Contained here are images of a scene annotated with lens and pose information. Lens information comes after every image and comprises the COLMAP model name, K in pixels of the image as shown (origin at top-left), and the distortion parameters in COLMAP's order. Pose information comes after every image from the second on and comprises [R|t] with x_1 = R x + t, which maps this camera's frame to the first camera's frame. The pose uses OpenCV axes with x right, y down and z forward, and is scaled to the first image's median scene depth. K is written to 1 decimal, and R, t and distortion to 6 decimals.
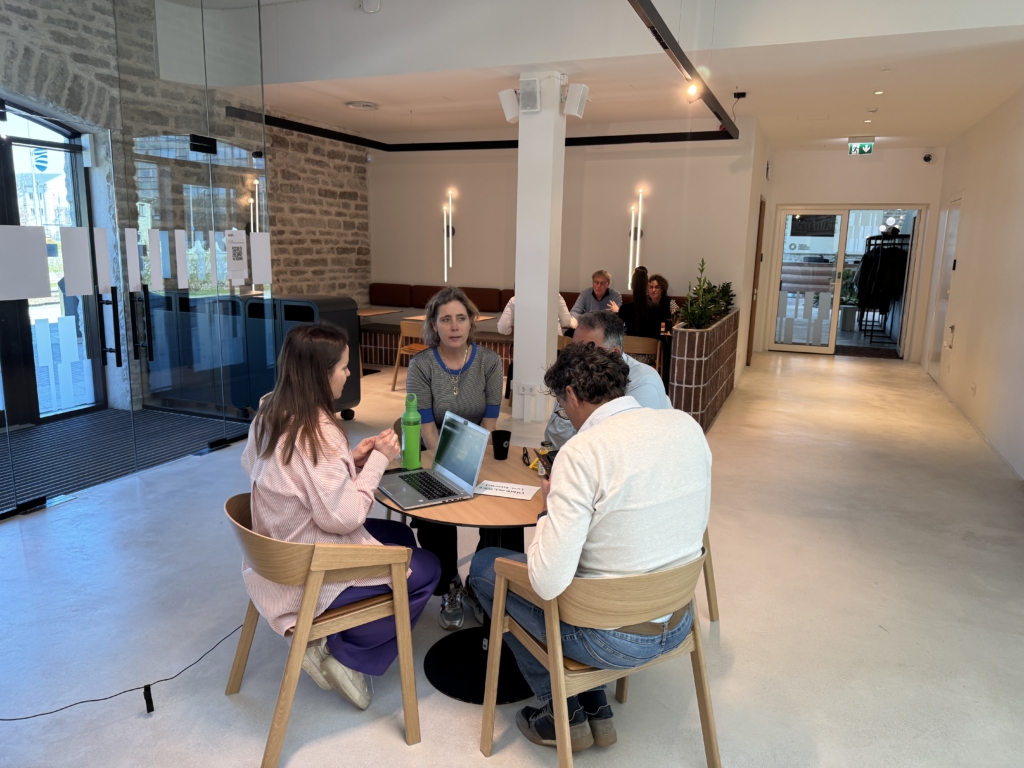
lens RADIAL K [[728.2, 0, 510.1], [0, 728.2, 392.2], [0, 0, 1]] dist [-0.004412, -0.005864]
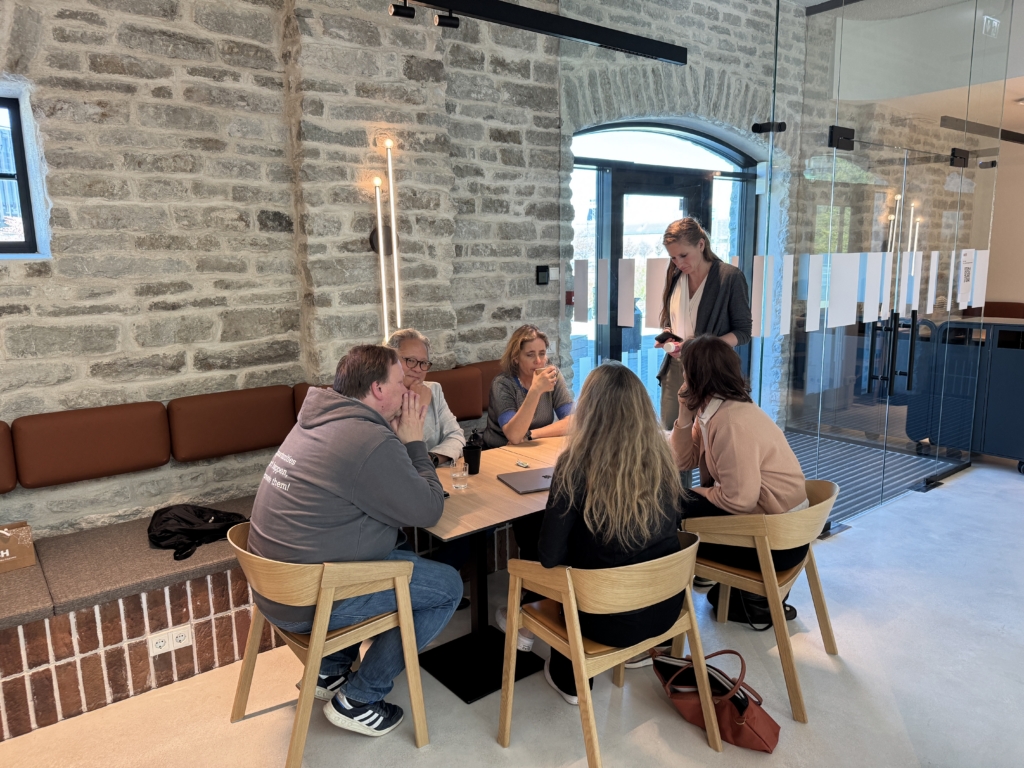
lens RADIAL K [[728.2, 0, 510.1], [0, 728.2, 392.2], [0, 0, 1]] dist [-0.004412, -0.005864]
pose [[0.870649, 0.049939, -0.489363, -0.271817], [-0.059689, 0.998208, -0.004331, -0.002969], [0.488270, 0.032980, 0.872069, -0.045850]]
